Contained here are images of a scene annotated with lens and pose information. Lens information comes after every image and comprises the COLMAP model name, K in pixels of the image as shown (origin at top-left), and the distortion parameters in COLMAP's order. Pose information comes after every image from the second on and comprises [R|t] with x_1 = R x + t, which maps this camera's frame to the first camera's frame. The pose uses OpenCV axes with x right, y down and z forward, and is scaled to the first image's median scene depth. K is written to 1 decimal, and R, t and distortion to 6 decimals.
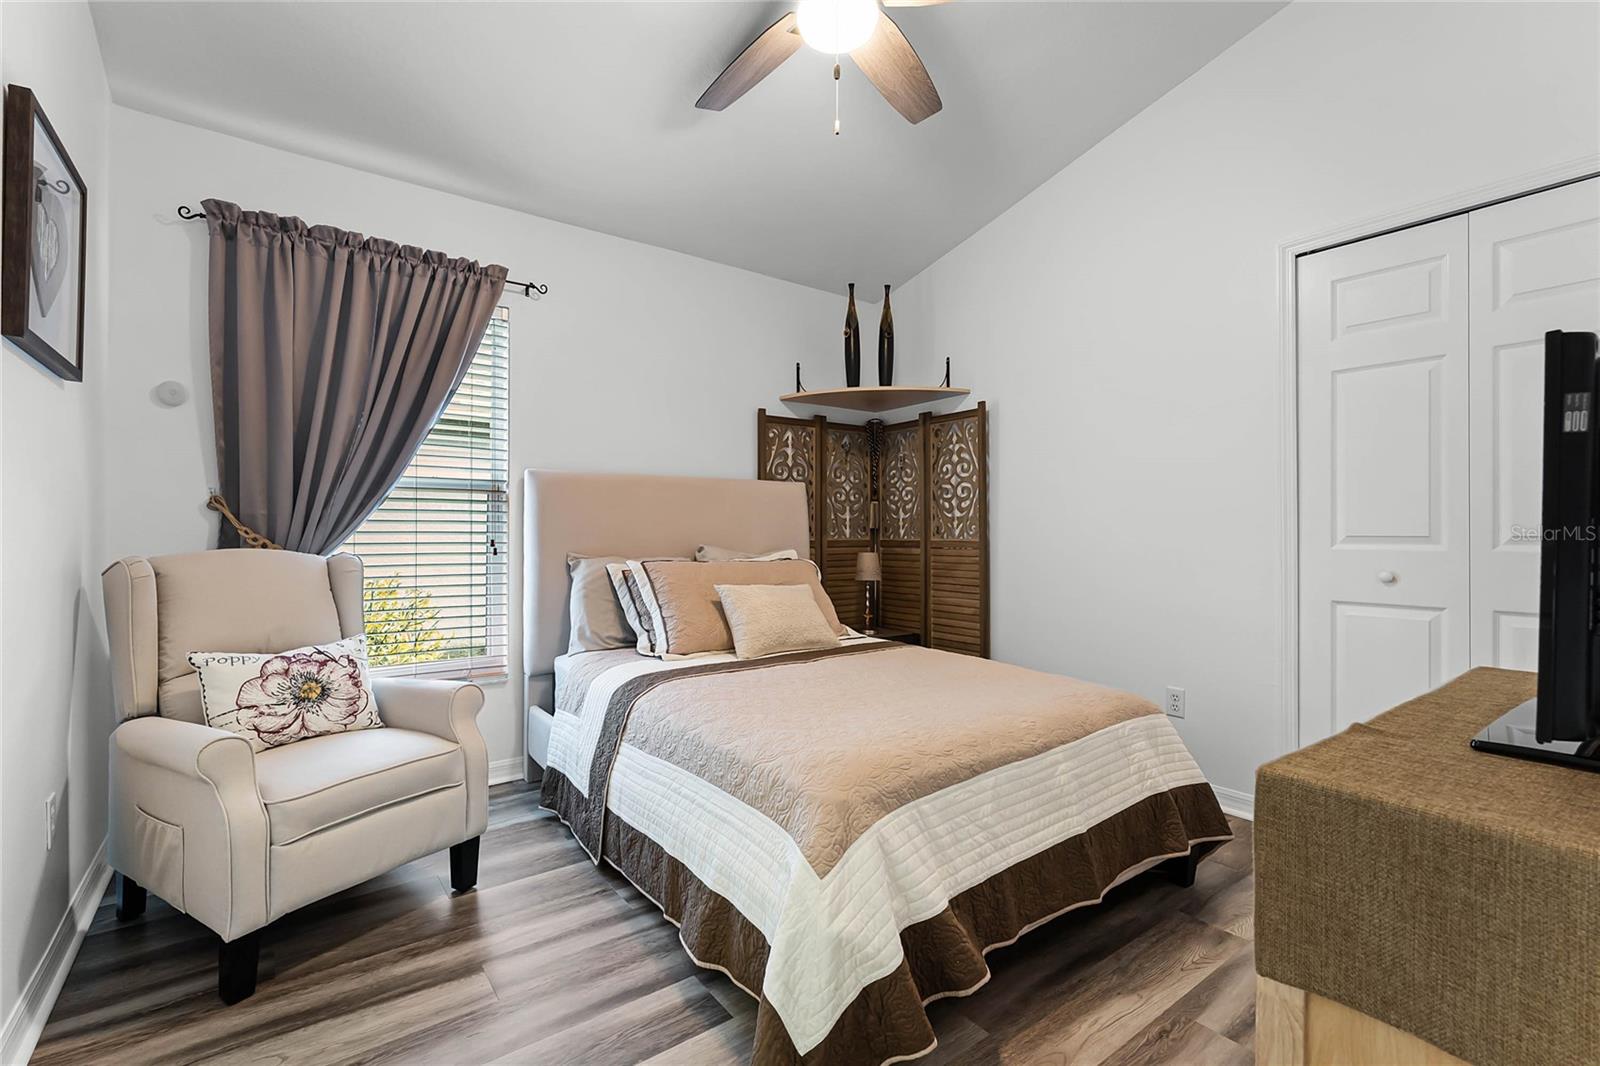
lens RADIAL K [[718.3, 0, 800.0], [0, 718.3, 518.2], [0, 0, 1]] dist [0.001865, 0.000366]
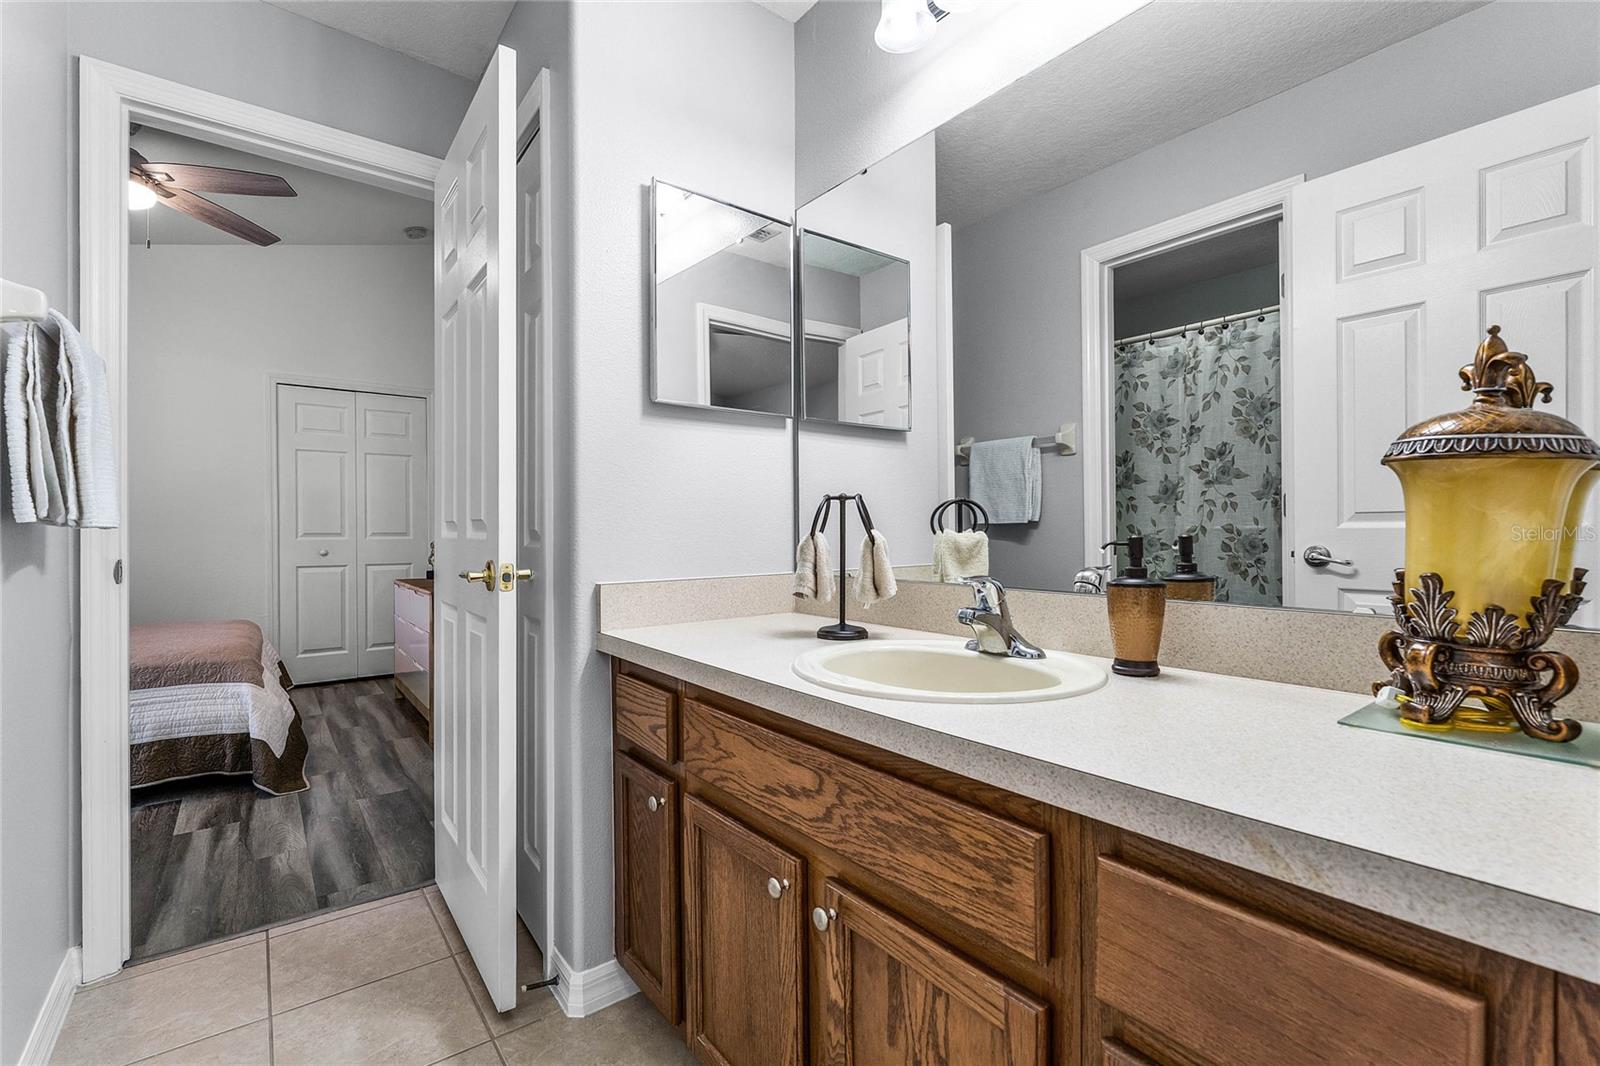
lens RADIAL K [[687.9, 0, 794.7], [0, 687.9, 530.1], [0, 0, 1]] dist [-0.001761, -0.000094]
pose [[-0.028093, -0.001743, 0.999604, -1.204225], [-0.017476, 0.999846, 0.001253, -0.011158], [-0.999453, -0.017434, -0.028119, -0.314296]]
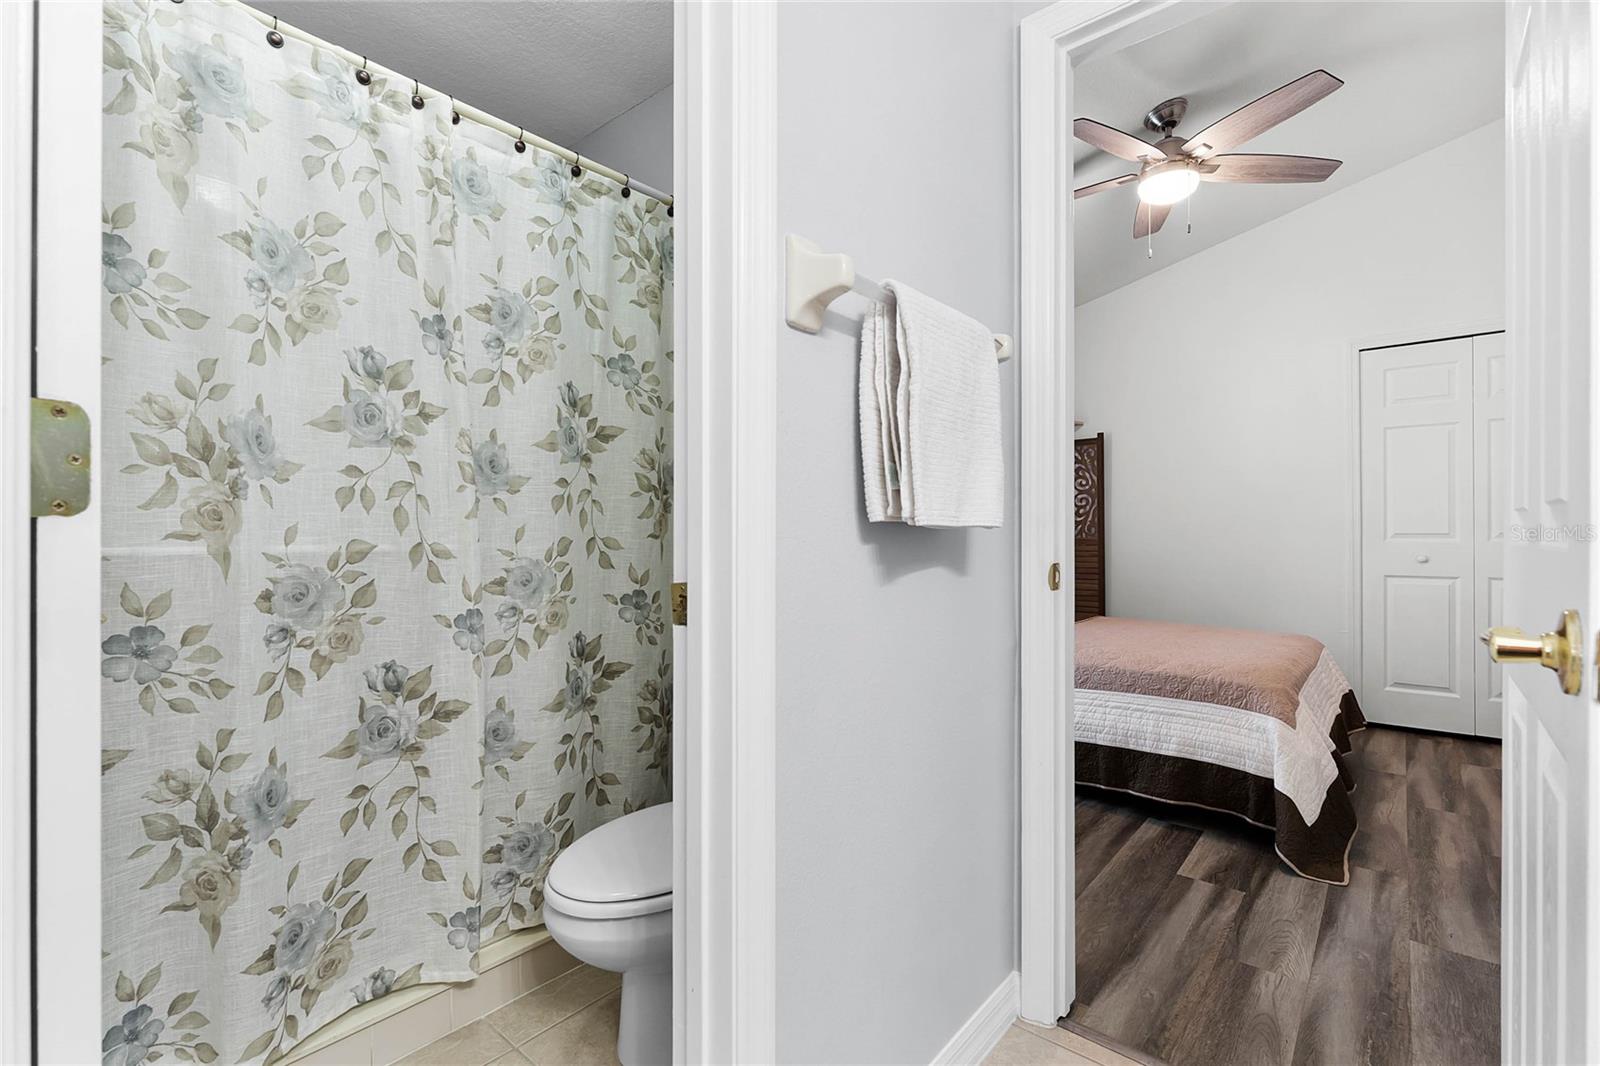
lens RADIAL K [[710.8, 0, 800.0], [0, 710.8, 533.0], [0, 0, 1]] dist [-0.000978, -0.000318]
pose [[0.974743, -0.004324, 0.223289, -0.864445], [-0.000264, 0.999790, 0.020512, -0.008411], [-0.223331, -0.020053, 0.974536, -0.224465]]
